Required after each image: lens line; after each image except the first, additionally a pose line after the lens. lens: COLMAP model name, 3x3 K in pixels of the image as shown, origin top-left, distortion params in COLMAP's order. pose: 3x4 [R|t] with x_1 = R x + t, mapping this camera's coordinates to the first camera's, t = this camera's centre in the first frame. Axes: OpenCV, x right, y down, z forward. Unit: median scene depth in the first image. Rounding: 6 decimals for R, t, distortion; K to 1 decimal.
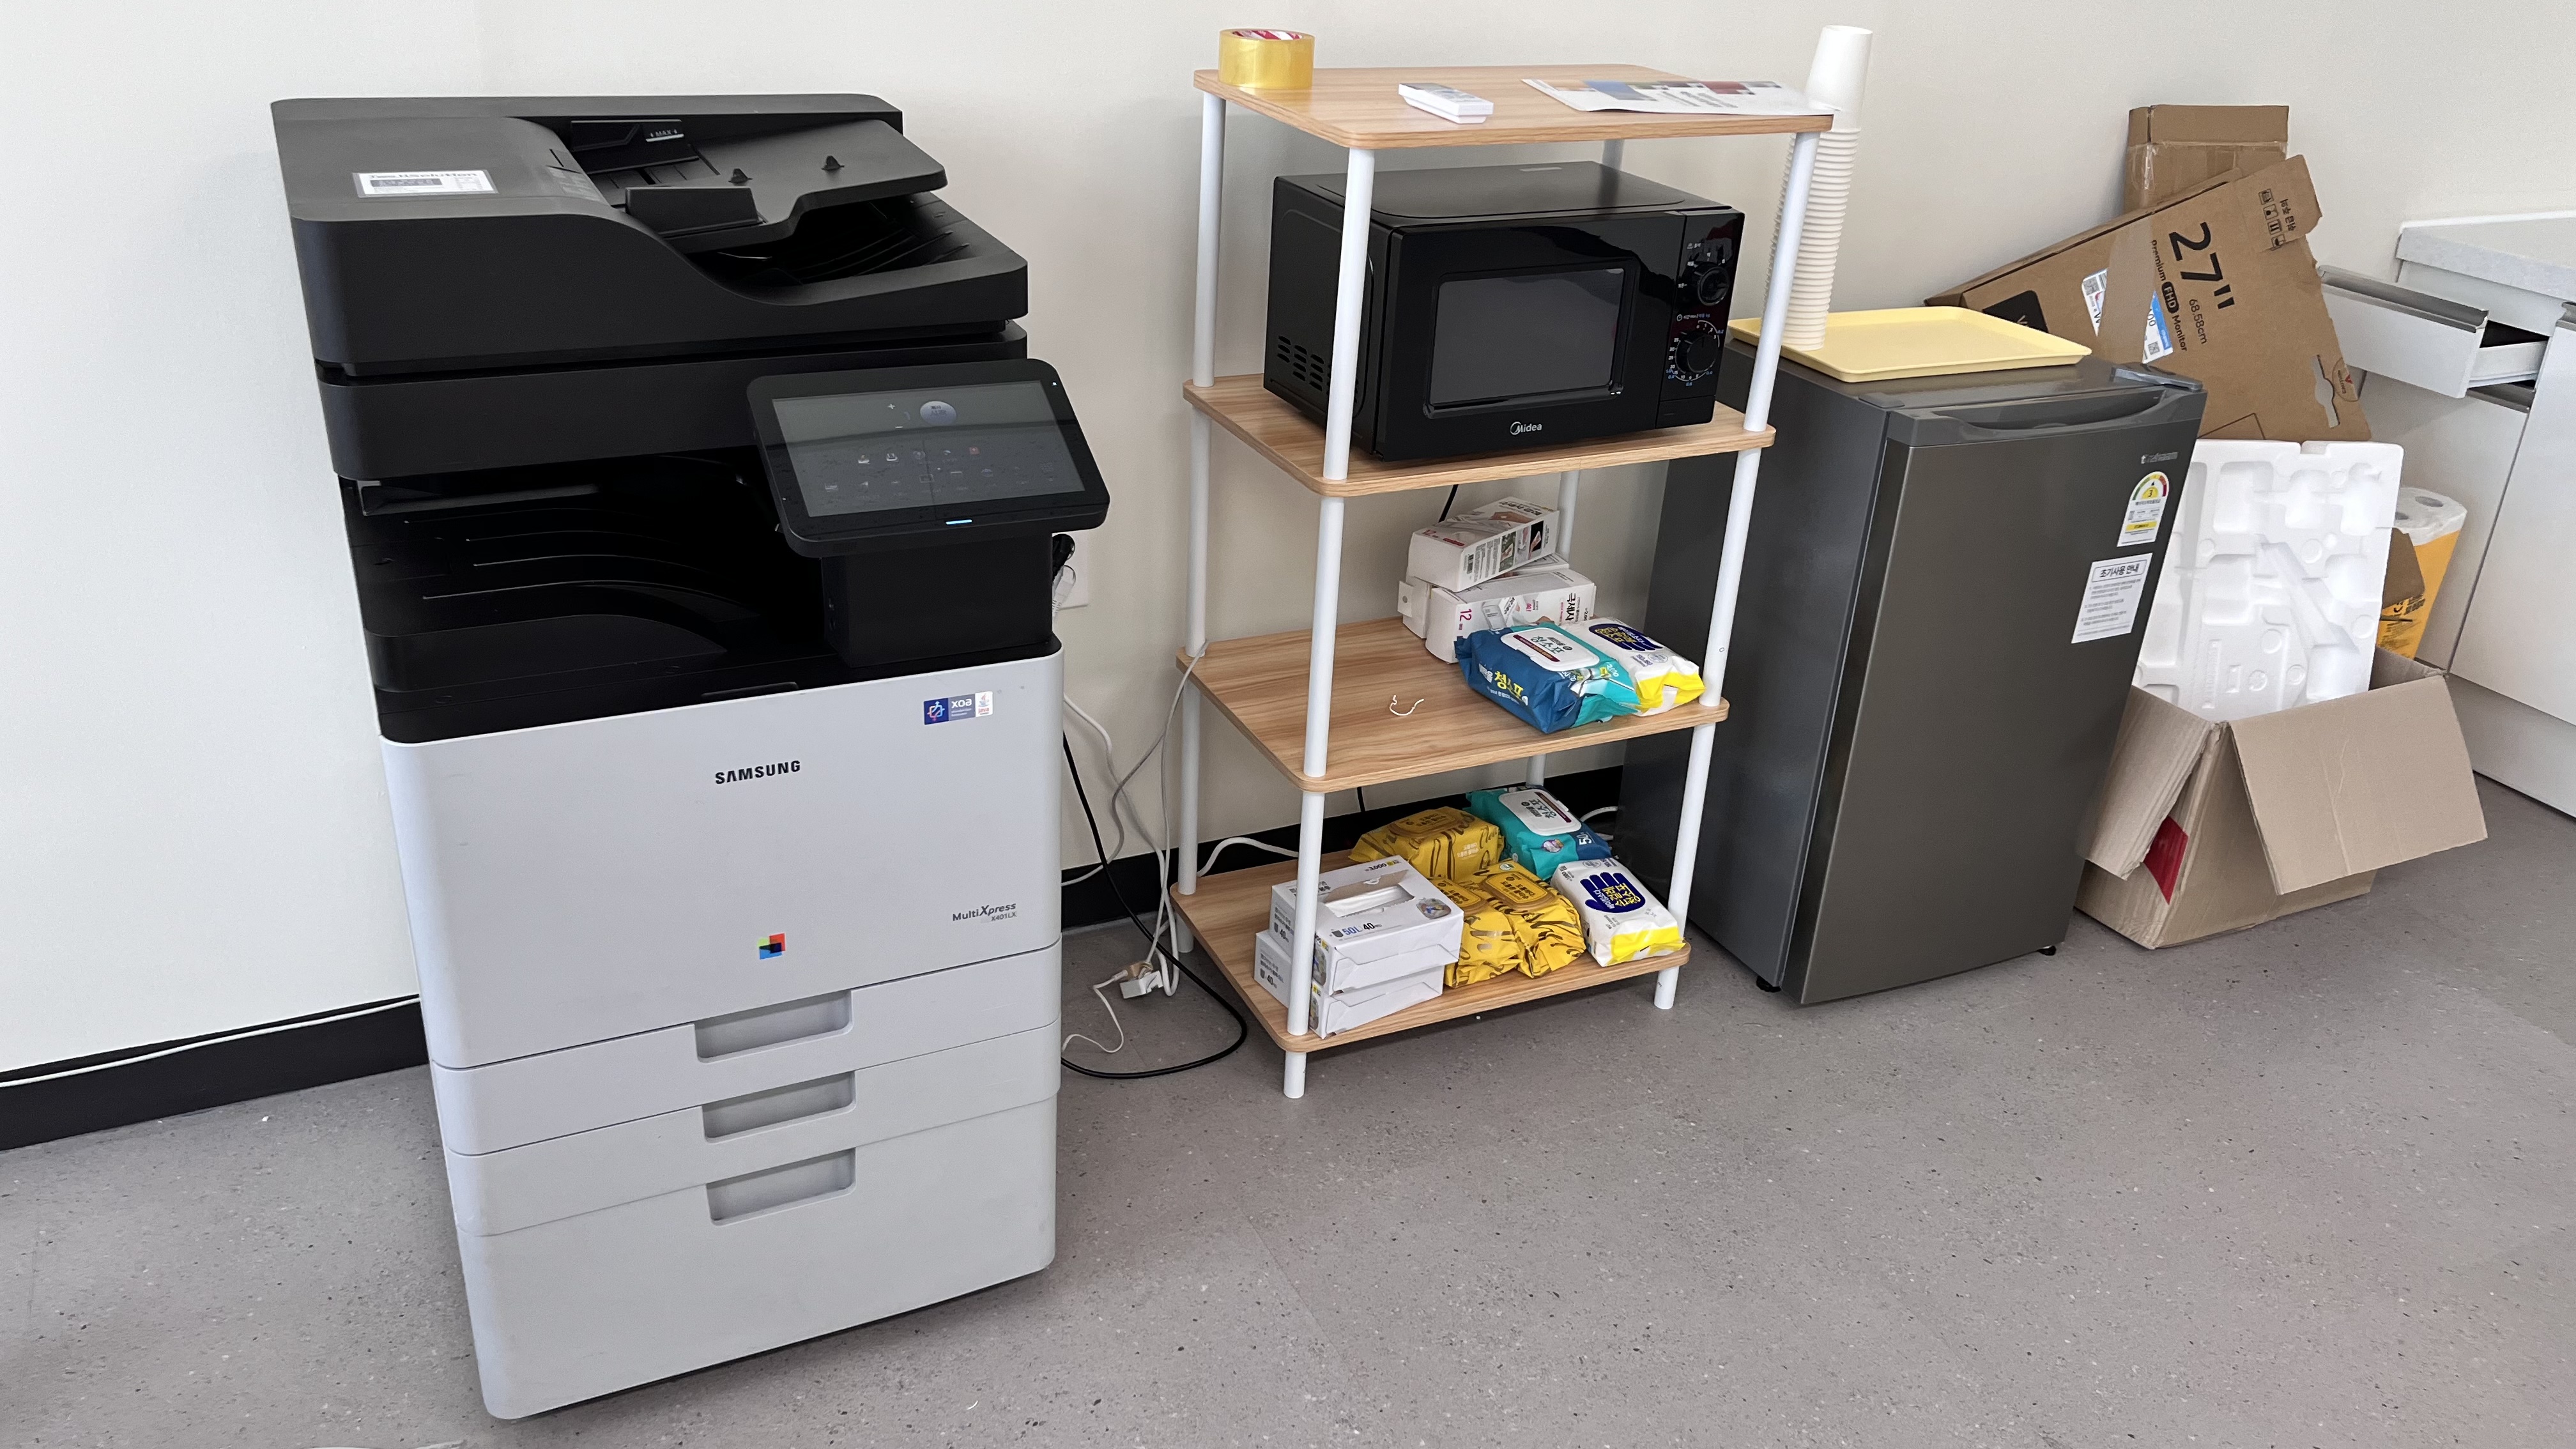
lens RADIAL K [[1966.1, 0, 1288.0], [0, 1966.1, 724.5], [0, 0, 1]] dist [0.044709, 0.001448]
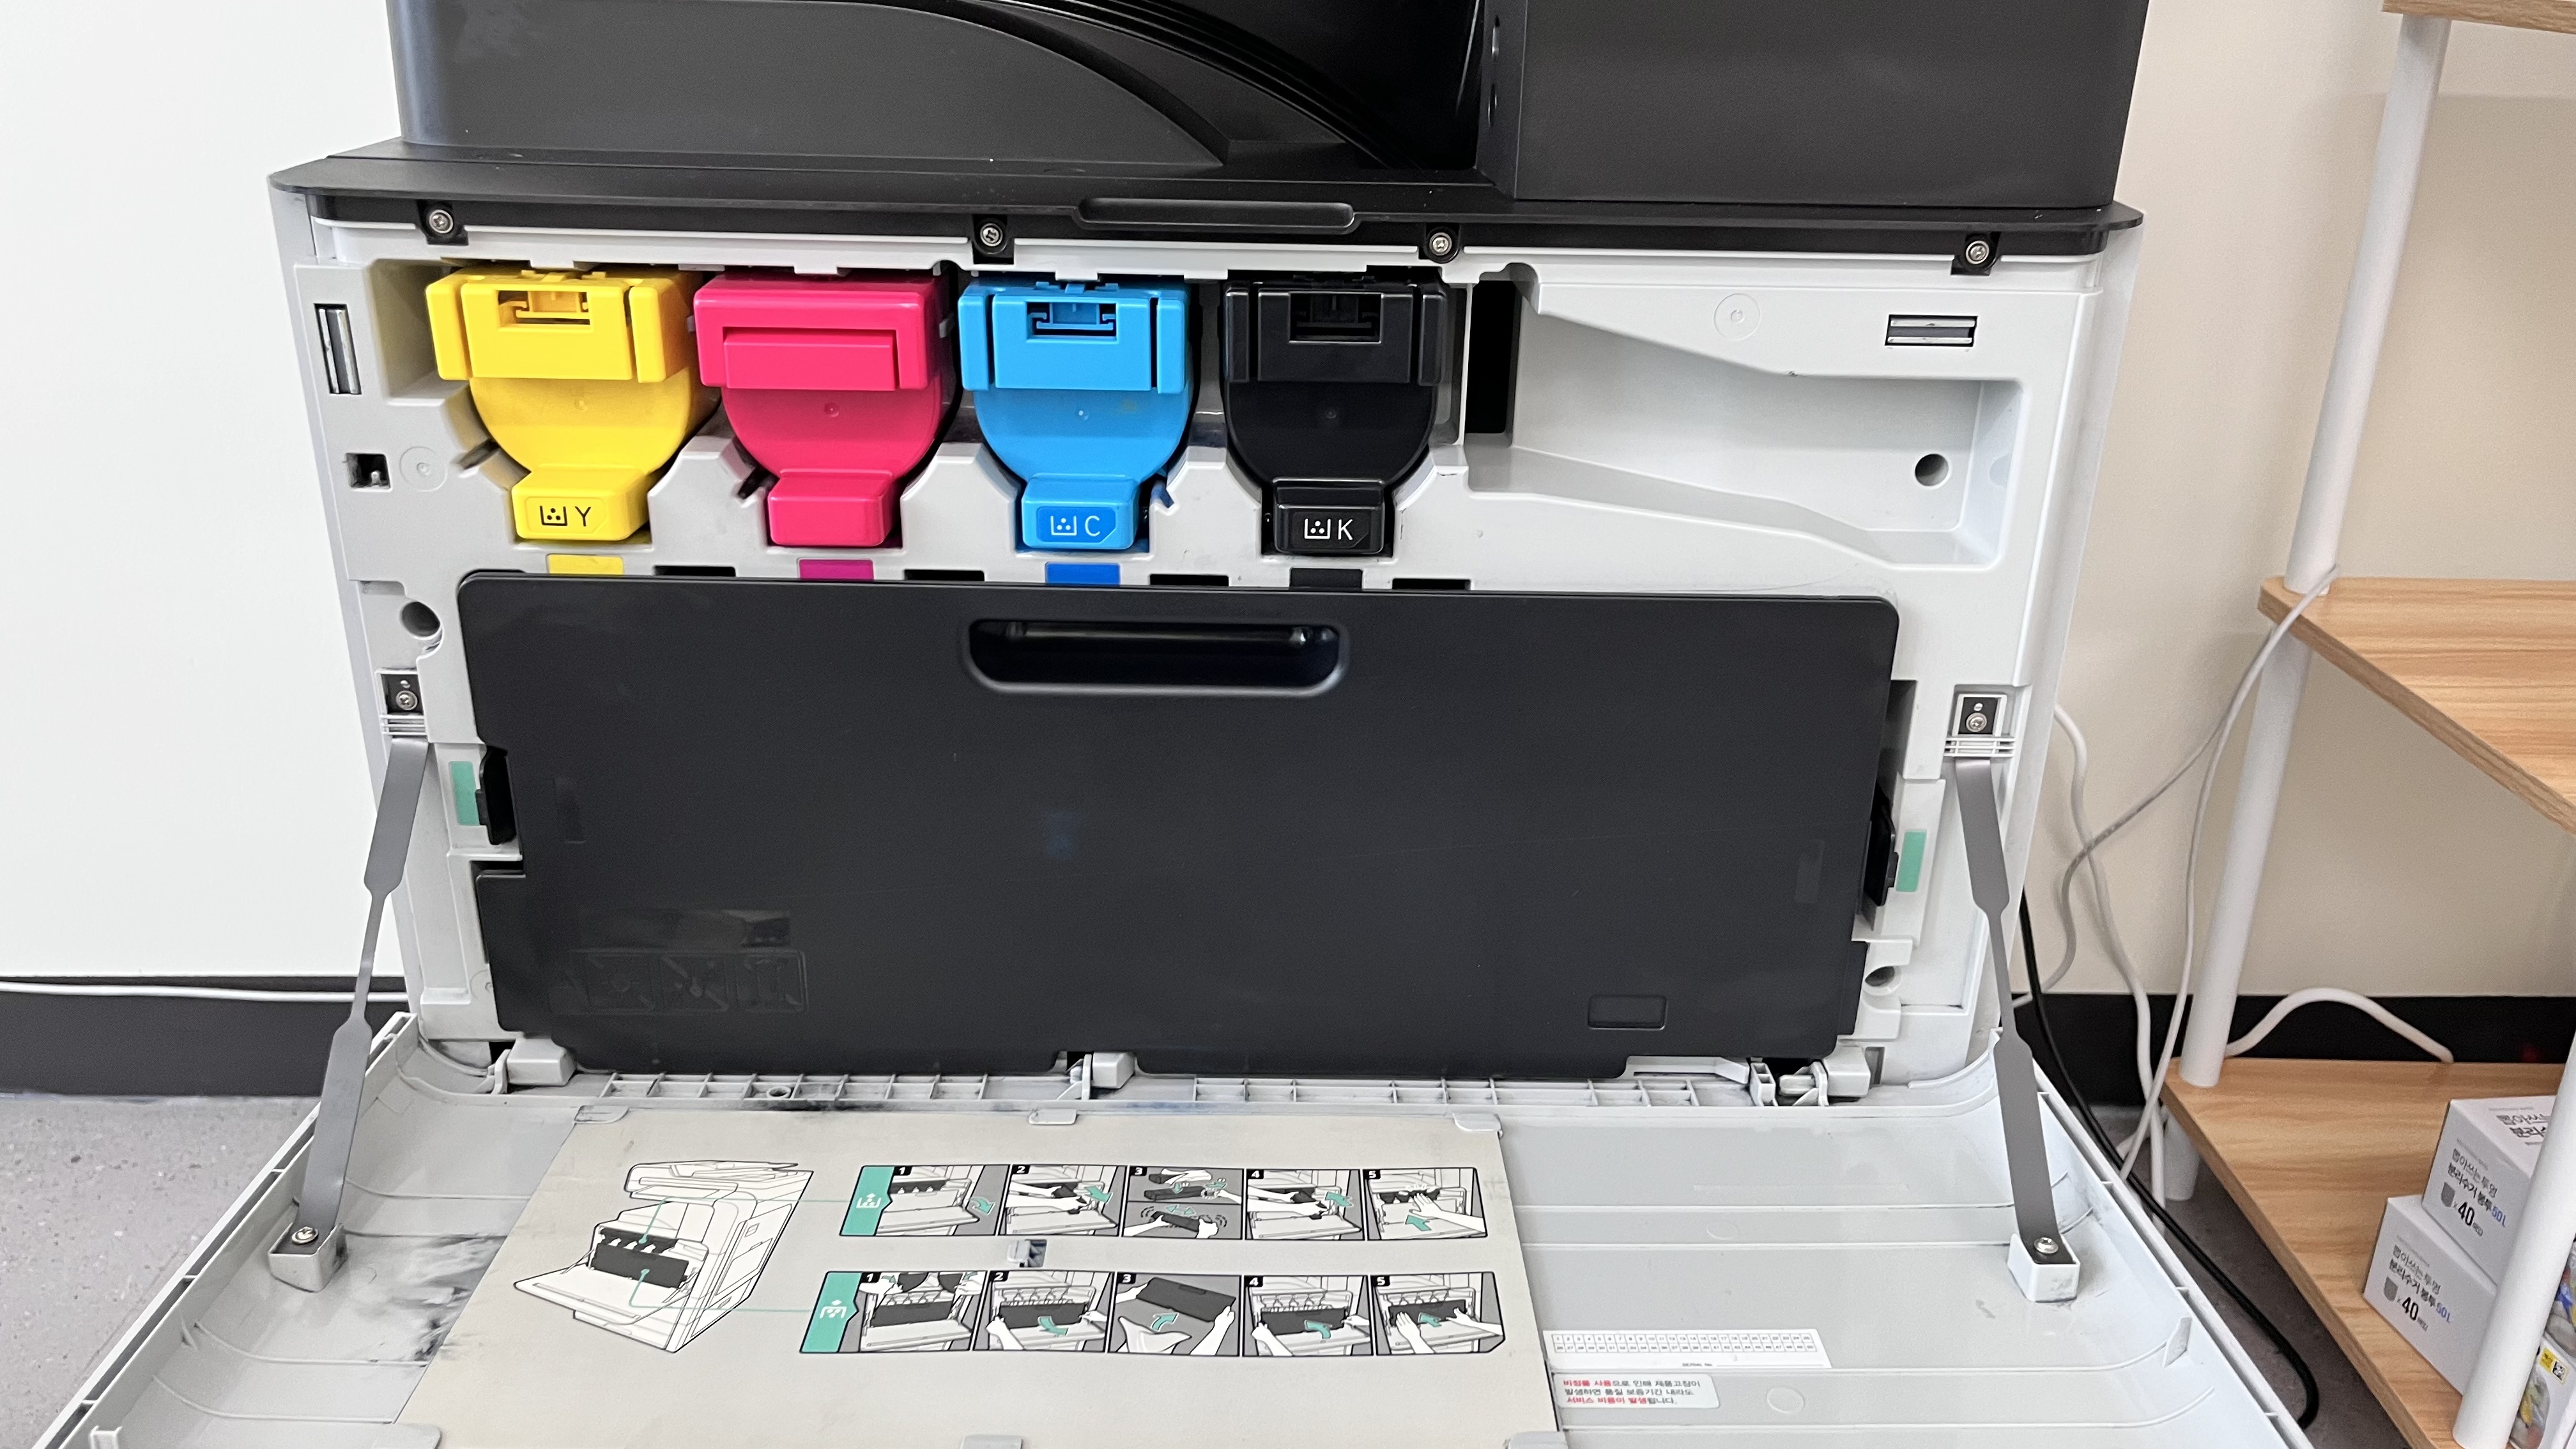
lens RADIAL K [[1966.1, 0, 1288.0], [0, 1966.1, 724.5], [0, 0, 1]] dist [0.044709, 0.001448]
pose [[0.905263, 0.123161, -0.406609, -0.070540], [-0.157115, 0.986259, -0.051062, 0.060713], [0.394733, 0.110109, 0.912174, 0.457730]]
